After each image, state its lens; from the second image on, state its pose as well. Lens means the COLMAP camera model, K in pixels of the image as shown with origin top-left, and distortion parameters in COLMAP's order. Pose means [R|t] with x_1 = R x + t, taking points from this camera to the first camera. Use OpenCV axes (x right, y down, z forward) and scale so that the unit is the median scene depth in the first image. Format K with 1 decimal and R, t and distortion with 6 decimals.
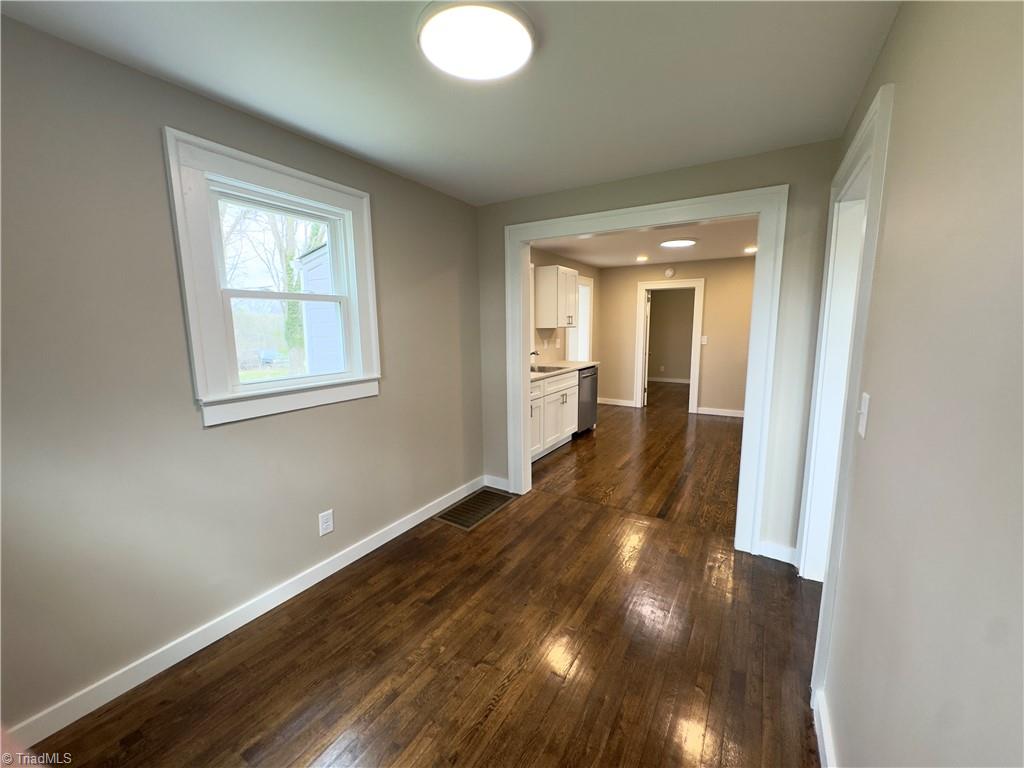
lens RADIAL K [[407.6, 0, 512.0], [0, 407.6, 384.0], [0, 0, 1]] dist [-0.000089, 0.000068]
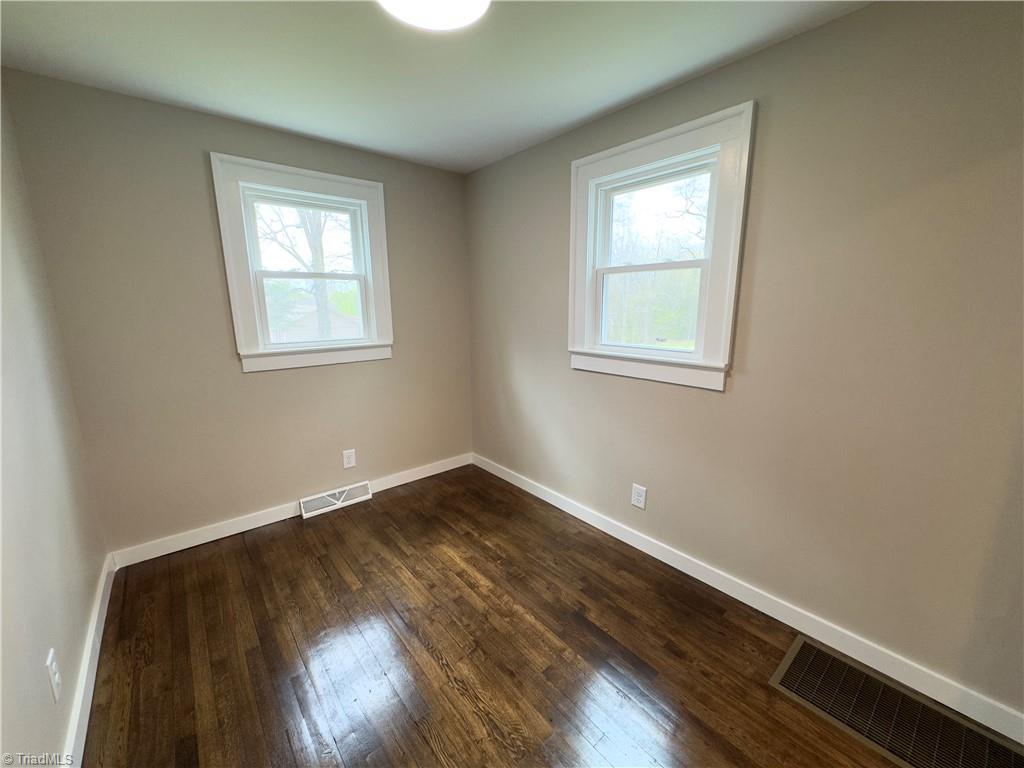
lens RADIAL K [[407.6, 0, 512.0], [0, 407.6, 384.0], [0, 0, 1]] dist [-0.000089, 0.000068]
pose [[-0.314112, 0.189209, -0.930341, 0.339869], [-0.130694, 0.961992, 0.239773, -0.080572], [0.940347, 0.196906, -0.277444, 0.610574]]
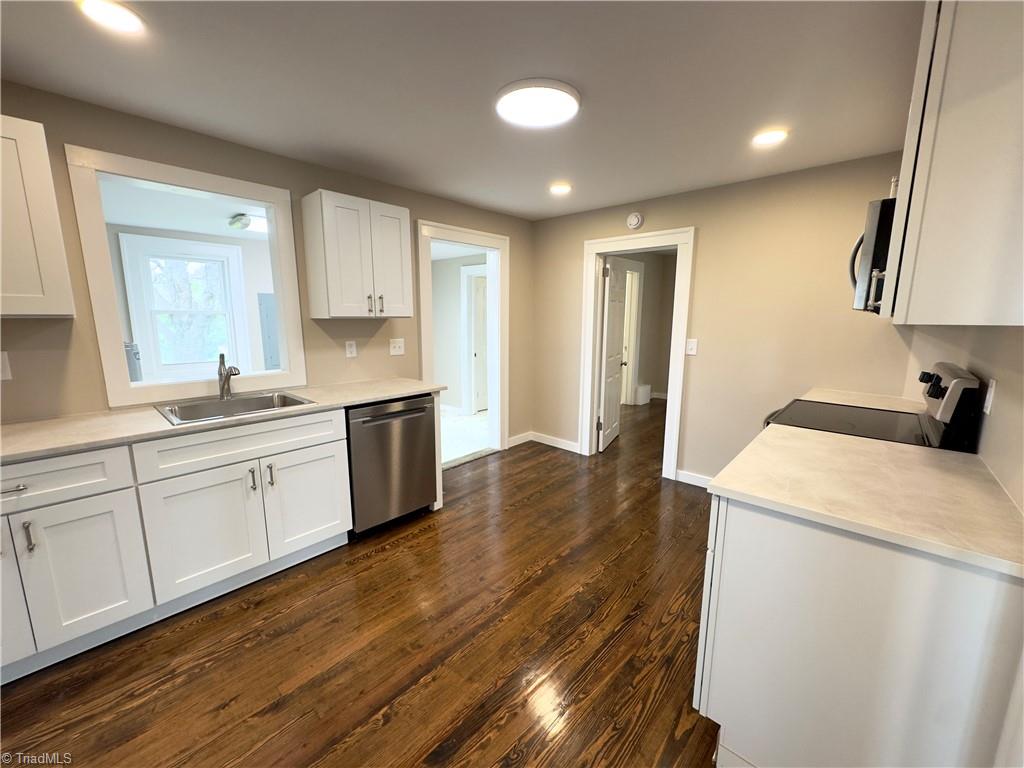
lens RADIAL K [[407.6, 0, 512.0], [0, 407.6, 384.0], [0, 0, 1]] dist [-0.000089, 0.000068]
pose [[0.983262, 0.042157, -0.177252, 0.615463], [-0.038094, 0.998929, 0.026265, -0.115227], [0.178169, -0.019073, 0.983815, 0.796447]]
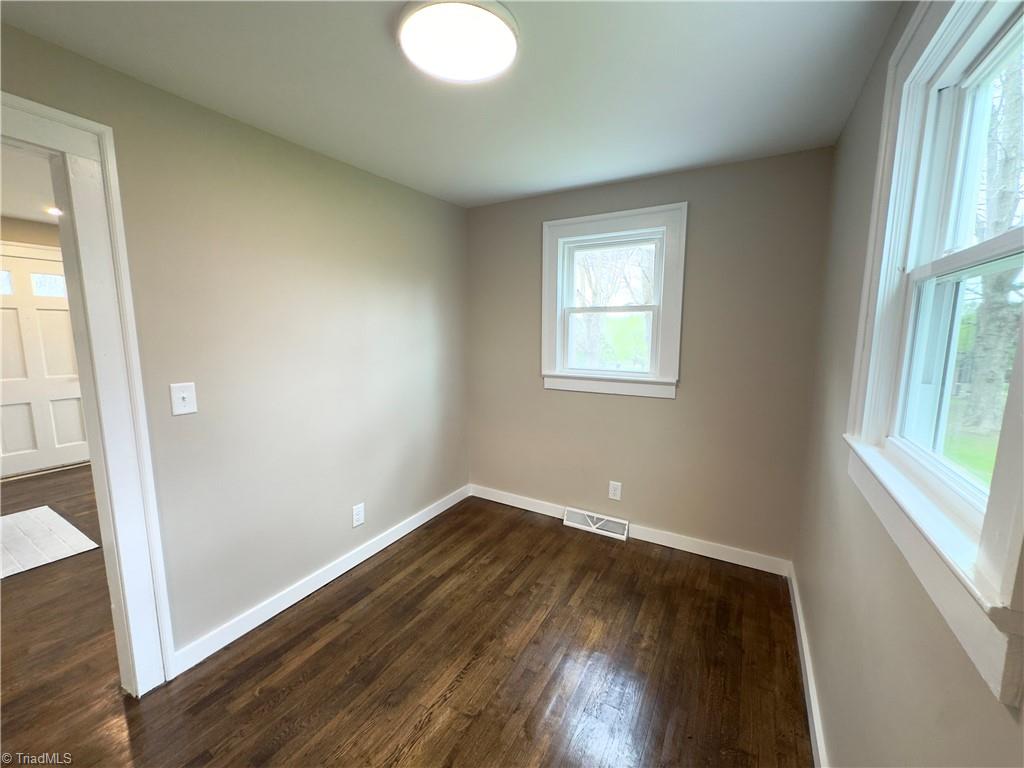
lens RADIAL K [[407.6, 0, 512.0], [0, 407.6, 384.0], [0, 0, 1]] dist [-0.000089, 0.000068]
pose [[-0.999570, 0.000885, -0.029326, -0.066108], [-0.007215, 0.961431, 0.274953, -0.121962], [0.028439, 0.275046, -0.961010, 0.820407]]
